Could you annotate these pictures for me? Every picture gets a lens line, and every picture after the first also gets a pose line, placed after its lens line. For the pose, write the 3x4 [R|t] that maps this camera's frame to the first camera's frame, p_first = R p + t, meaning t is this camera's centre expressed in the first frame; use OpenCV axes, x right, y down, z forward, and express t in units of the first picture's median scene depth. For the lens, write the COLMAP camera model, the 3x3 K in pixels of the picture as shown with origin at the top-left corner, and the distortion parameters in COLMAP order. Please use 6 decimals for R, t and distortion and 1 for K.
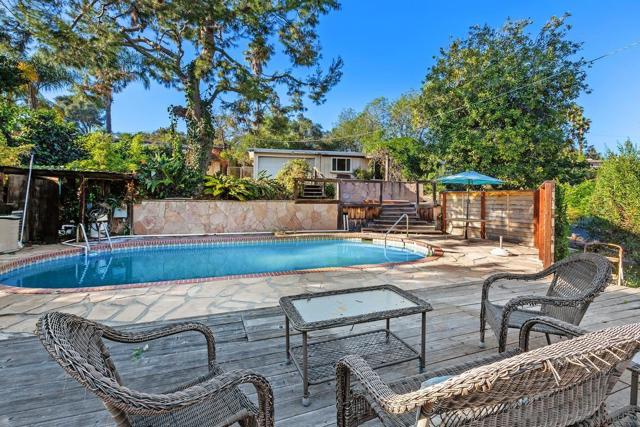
lens RADIAL K [[283.0, 0, 318.8], [0, 283.0, 210.8], [0, 0, 1]] dist [0.000512, -0.001602]
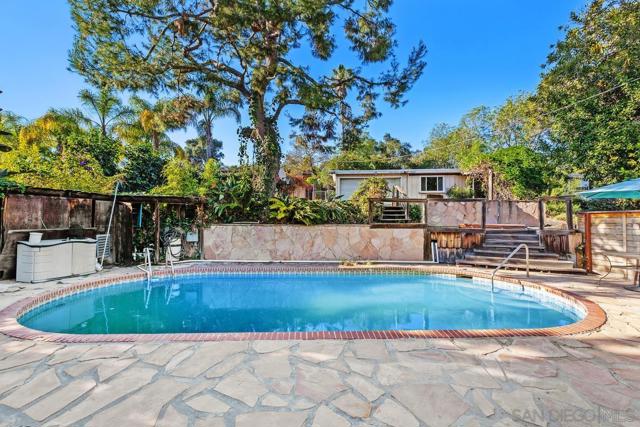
lens RADIAL K [[283.0, 0, 323.1], [0, 283.0, 217.8], [0, 0, 1]] dist [0.000512, -0.001602]
pose [[0.955877, -0.007431, -0.293673, 0.034234], [-0.010019, 0.998274, -0.057870, -0.006938], [0.293596, 0.058258, 0.954153, 0.166812]]
